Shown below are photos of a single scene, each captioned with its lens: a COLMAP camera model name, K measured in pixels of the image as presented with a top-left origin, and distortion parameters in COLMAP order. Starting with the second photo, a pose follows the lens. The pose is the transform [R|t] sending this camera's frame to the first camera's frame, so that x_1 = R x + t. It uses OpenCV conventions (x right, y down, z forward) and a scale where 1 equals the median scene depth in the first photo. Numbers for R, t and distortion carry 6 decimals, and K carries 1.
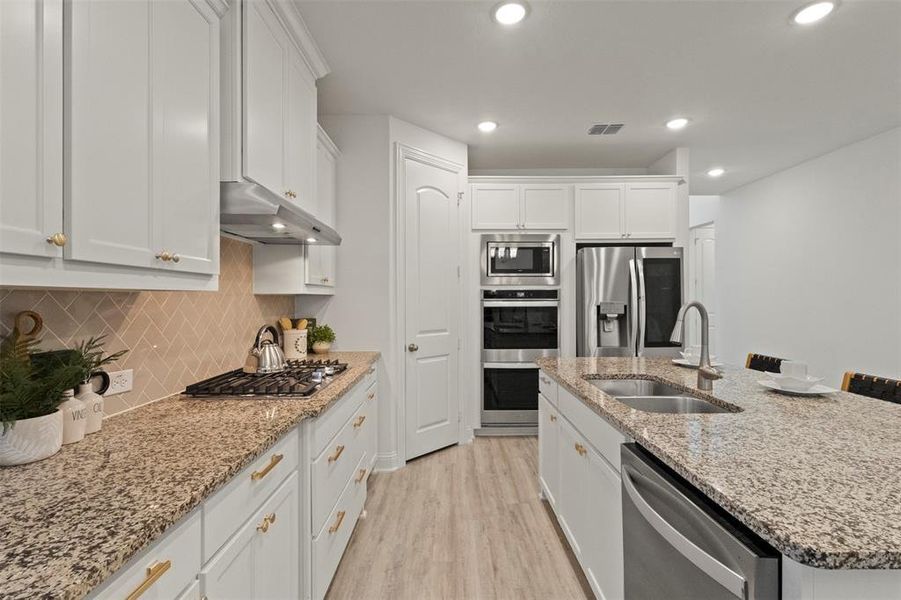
lens RADIAL K [[414.3, 0, 447.0], [0, 414.3, 299.1], [0, 0, 1]] dist [0.000553, 0.001176]
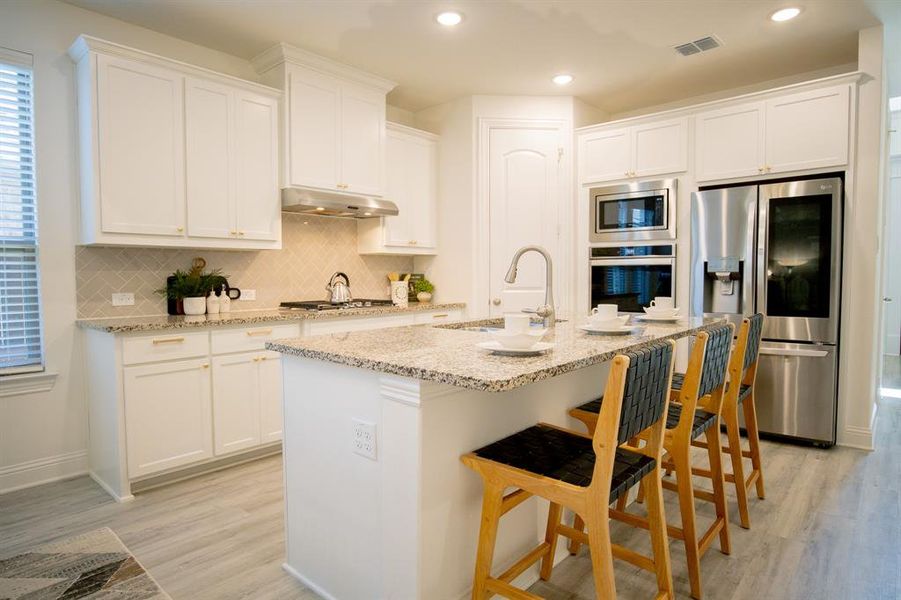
lens RADIAL K [[511.6, 0, 450.5], [0, 511.6, 300.0], [0, 0, 1]] dist [-0.027585, 0.000036]
pose [[0.749840, 0.034062, -0.660741, 0.654387], [0.000653, 0.998635, 0.052222, 0.037602], [0.661618, -0.039589, 0.748795, -0.088773]]
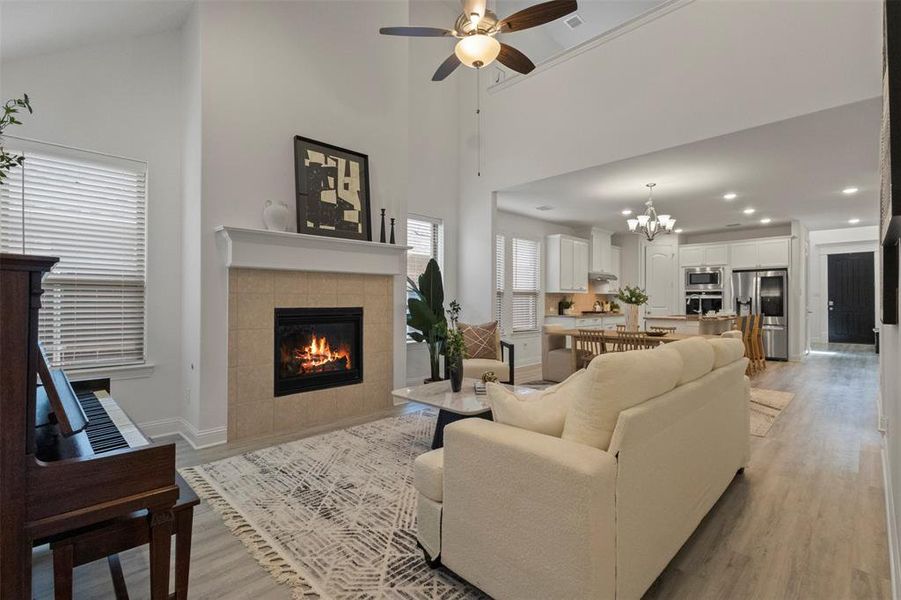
lens RADIAL K [[419.2, 0, 445.0], [0, 419.2, 298.7], [0, 0, 1]] dist [-0.002189, 0.000116]
pose [[0.701142, -0.000567, -0.713022, 0.894268], [-0.003645, 0.999984, -0.004379, 0.037162], [0.713012, 0.005669, 0.701128, -1.822496]]
